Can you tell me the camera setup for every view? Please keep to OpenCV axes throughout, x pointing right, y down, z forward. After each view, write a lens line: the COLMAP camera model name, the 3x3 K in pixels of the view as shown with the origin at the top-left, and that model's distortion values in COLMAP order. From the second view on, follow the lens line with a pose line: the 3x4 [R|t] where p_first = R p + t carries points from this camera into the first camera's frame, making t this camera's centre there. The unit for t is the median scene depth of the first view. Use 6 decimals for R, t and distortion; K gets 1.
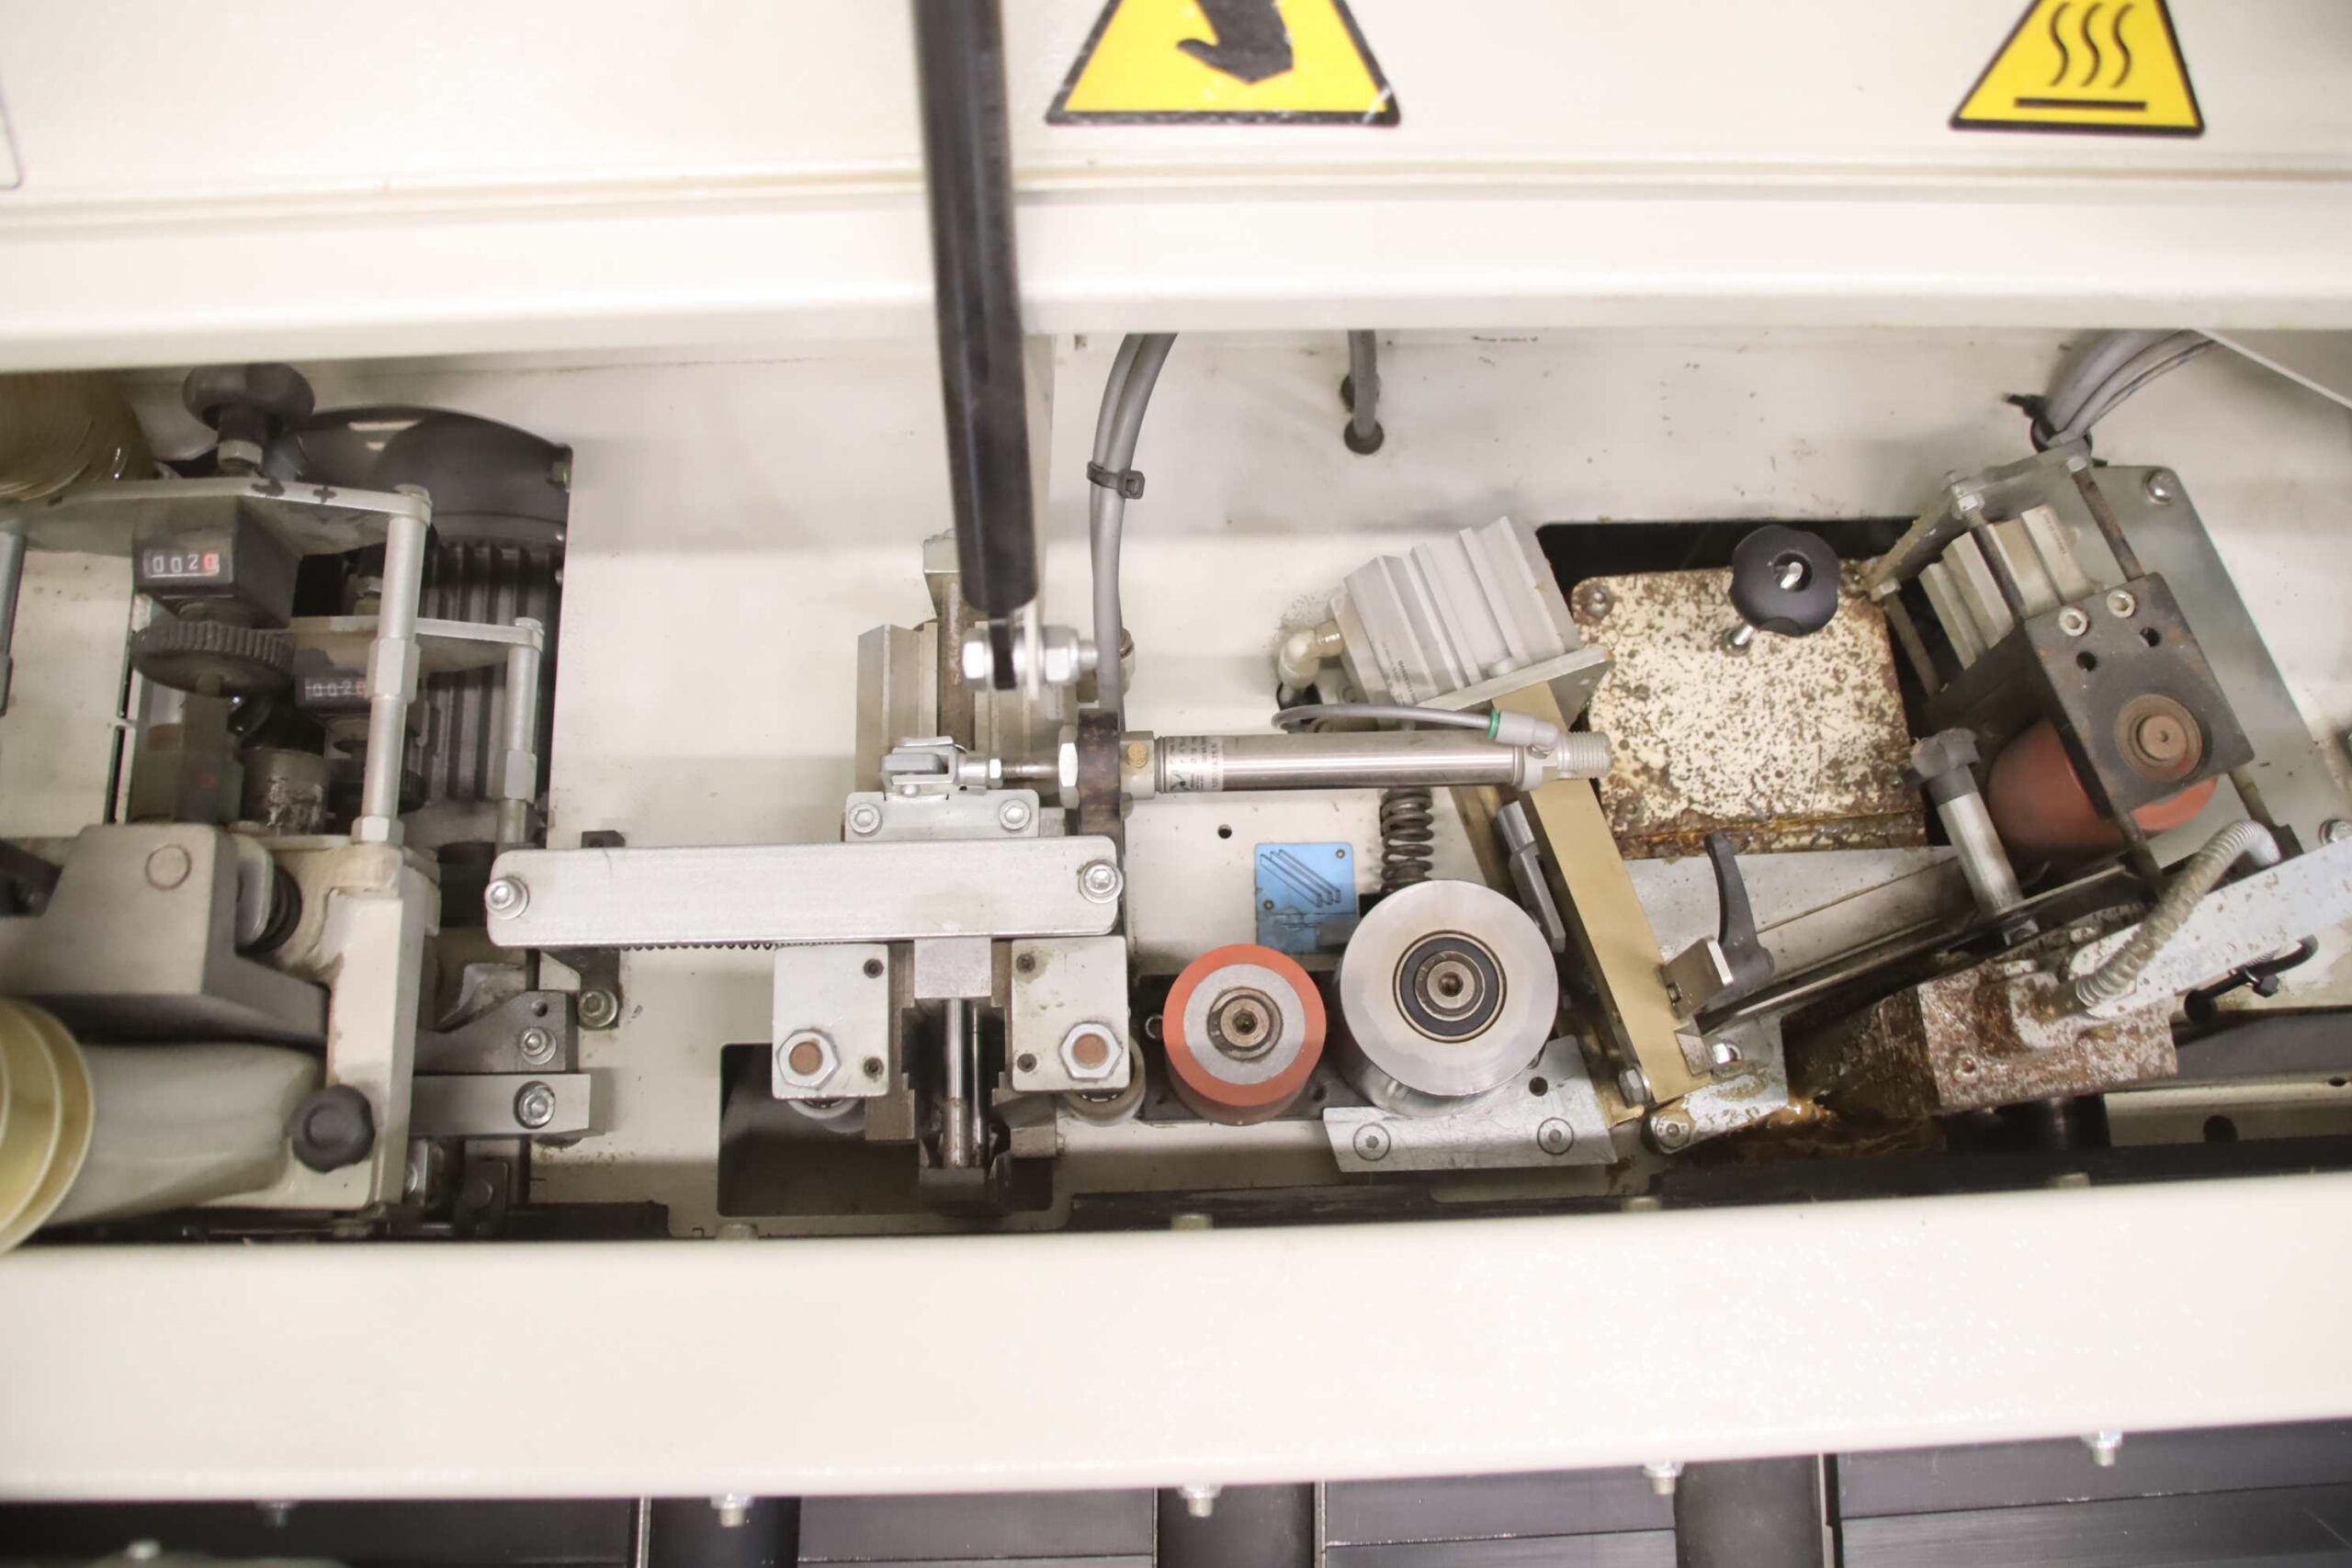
lens RADIAL K [[2026.8, 0, 1176.0], [0, 2026.8, 784.0], [0, 0, 1]] dist [-0.105825, 0.006950]
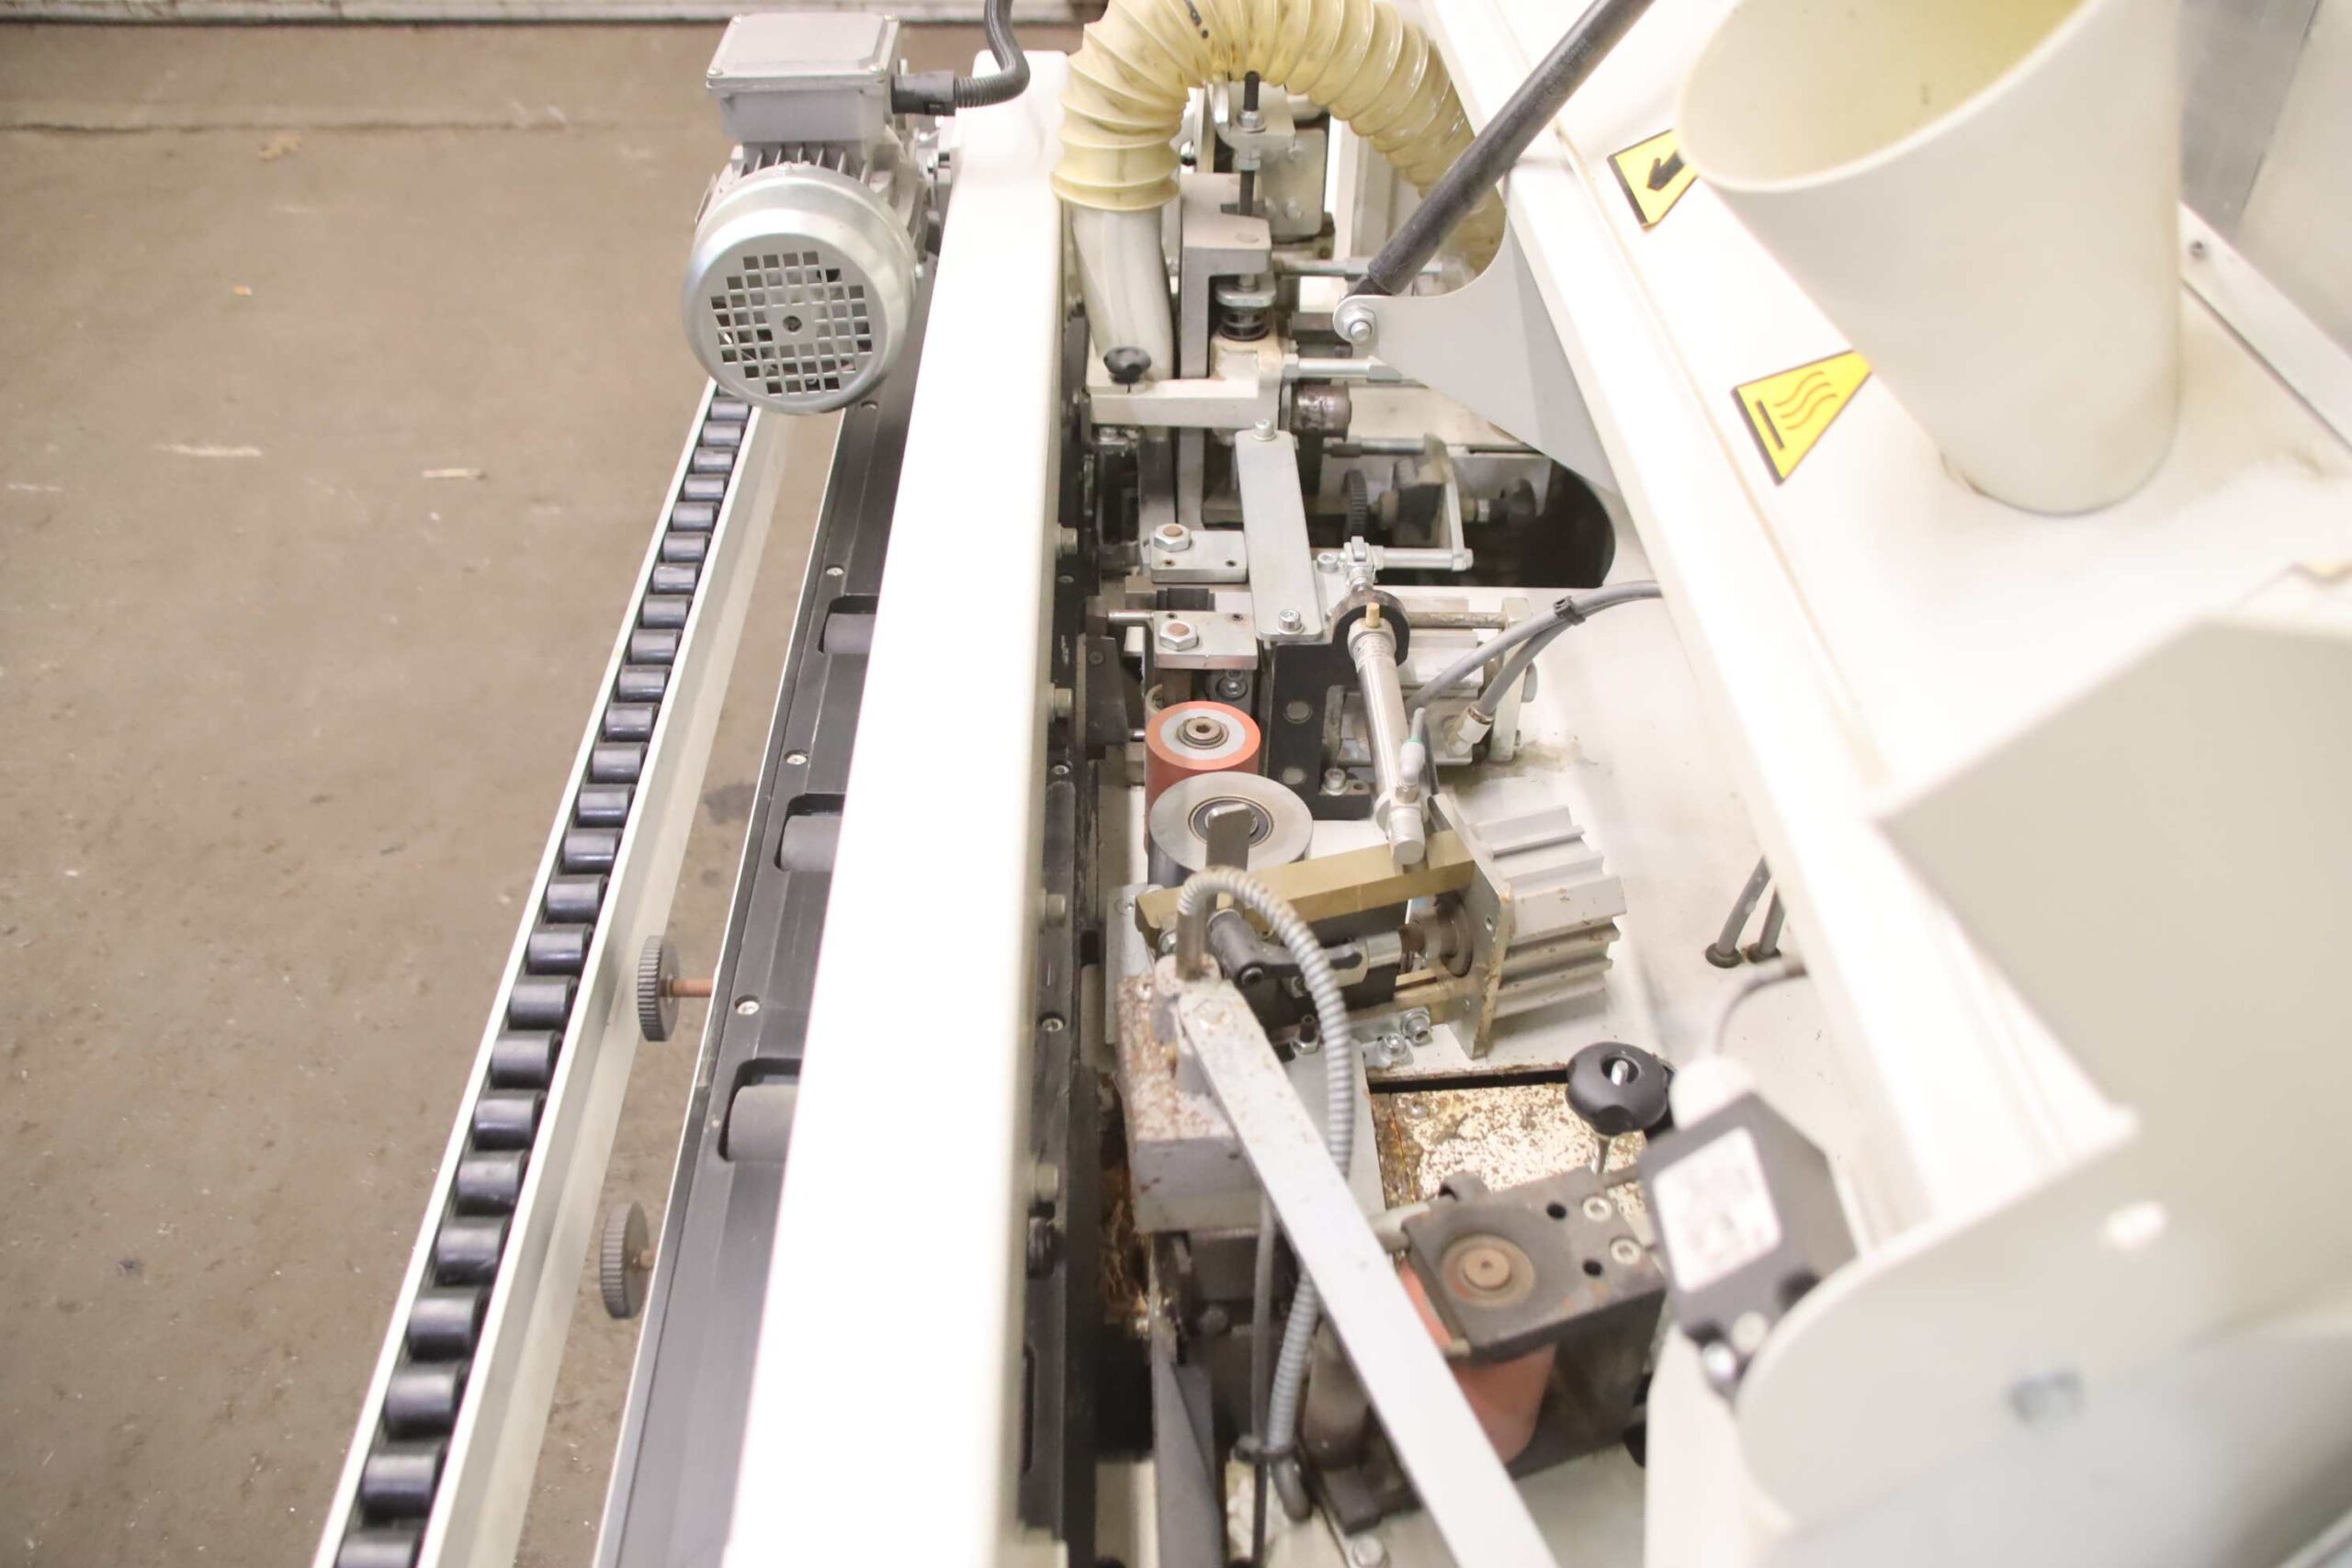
lens RADIAL K [[2026.8, 0, 1176.0], [0, 2026.8, 784.0], [0, 0, 1]] dist [-0.105825, 0.006950]
pose [[-0.009217, 0.593906, -0.804482, 1.027478], [-0.968070, 0.196249, 0.155971, -0.068351], [0.250511, 0.780232, 0.573134, 0.173369]]
